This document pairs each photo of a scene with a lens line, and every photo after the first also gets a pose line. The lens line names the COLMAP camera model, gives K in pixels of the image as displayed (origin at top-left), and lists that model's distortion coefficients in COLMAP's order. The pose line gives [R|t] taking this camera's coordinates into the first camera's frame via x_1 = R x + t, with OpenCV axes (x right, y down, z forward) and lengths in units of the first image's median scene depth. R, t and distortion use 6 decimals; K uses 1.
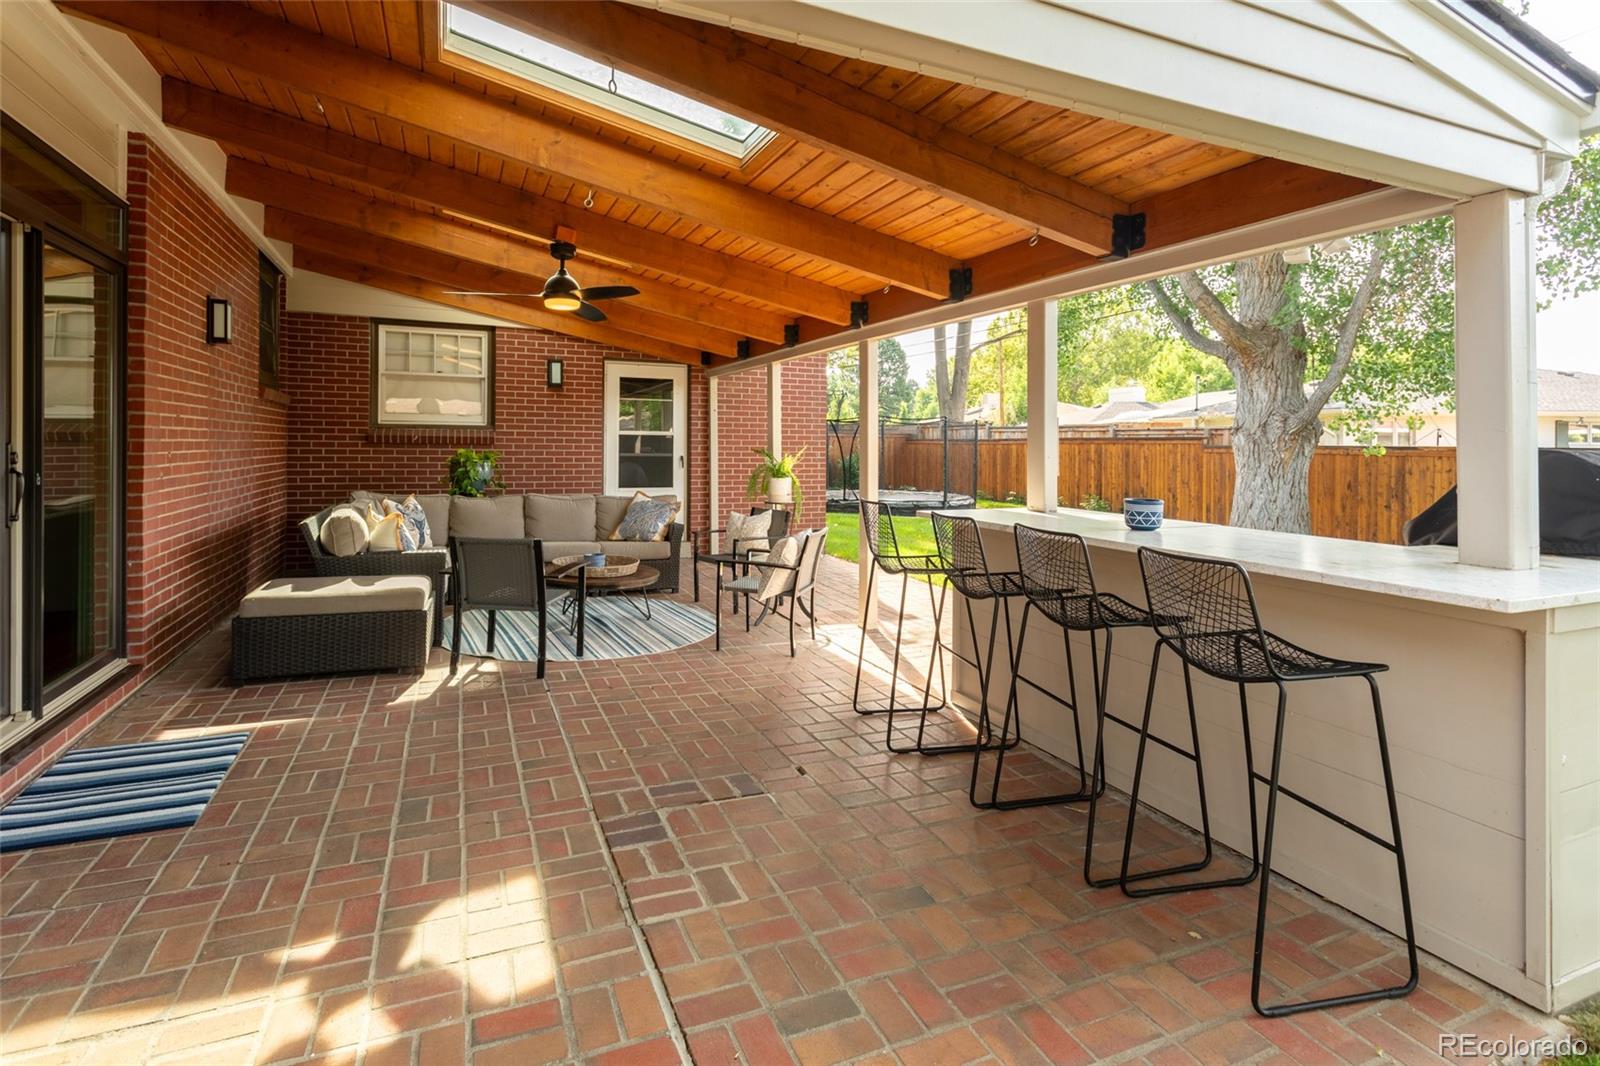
lens RADIAL K [[824.7, 0, 797.3], [0, 824.7, 453.5], [0, 0, 1]] dist [0.002544, 0.001017]
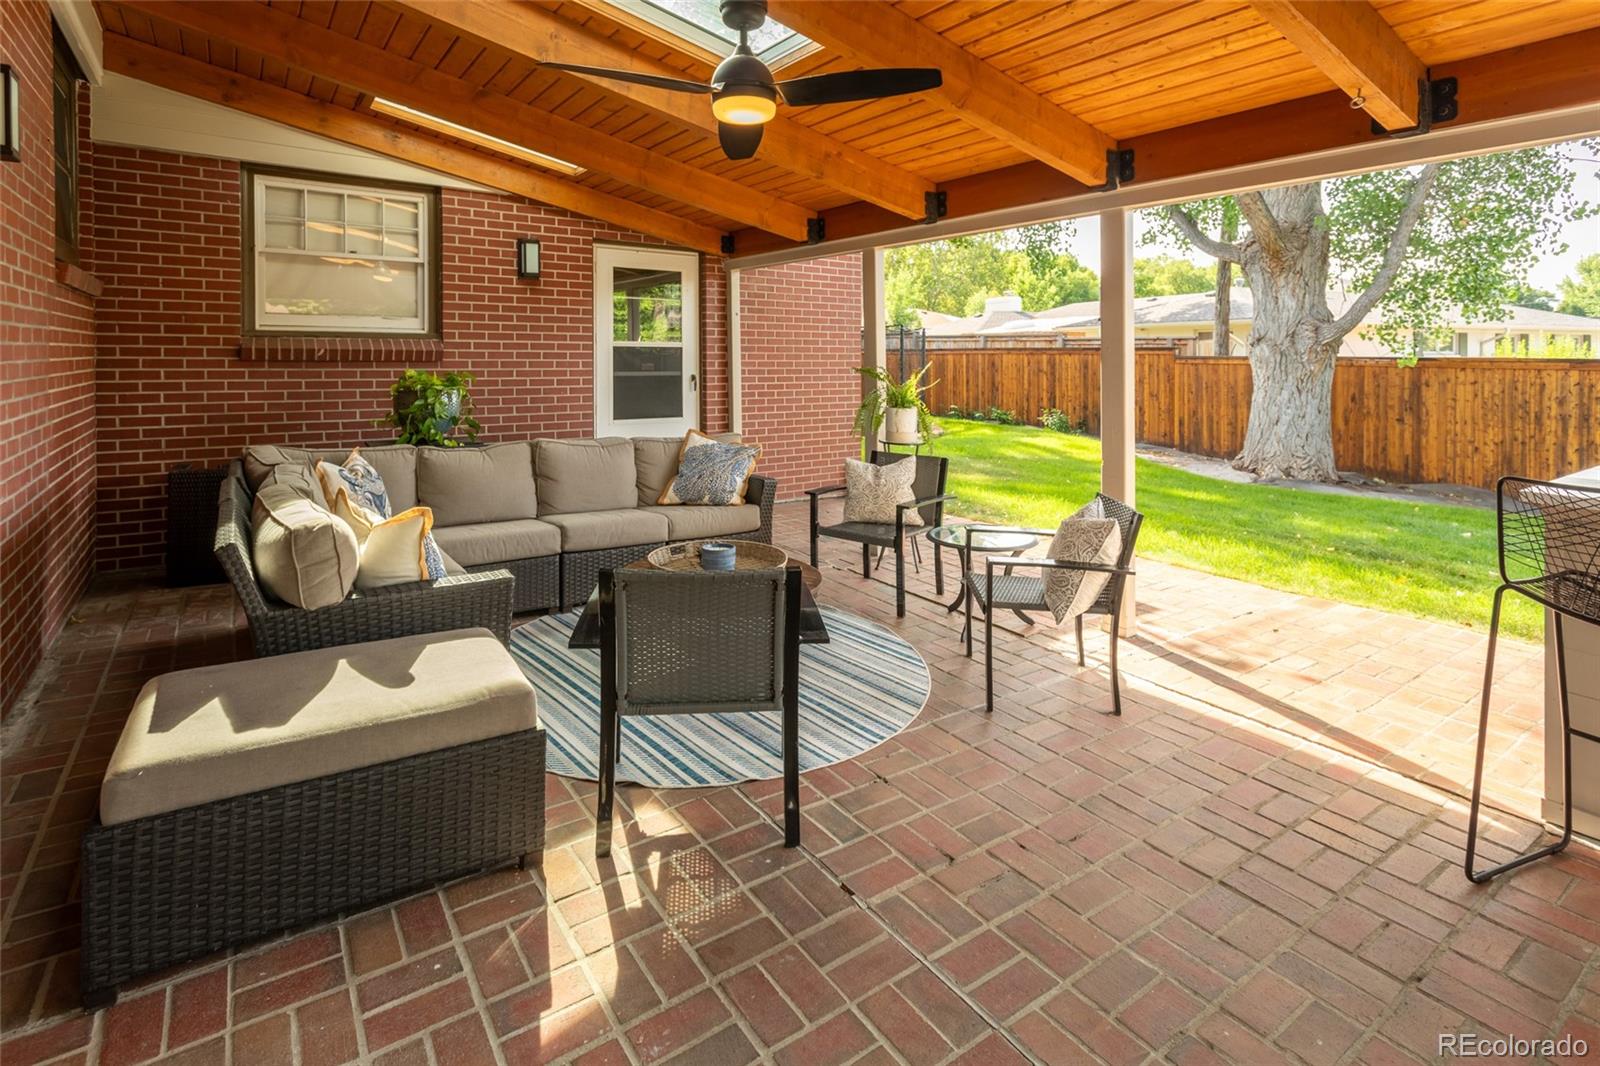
lens RADIAL K [[821.2, 0, 802.6], [0, 821.2, 369.6], [0, 0, 1]] dist [0.003987, 0.001320]
pose [[0.978178, -0.006531, 0.207667, -0.215337], [0.004550, 0.999939, 0.010016, -0.009469], [-0.207720, -0.008853, 0.978148, 0.275740]]
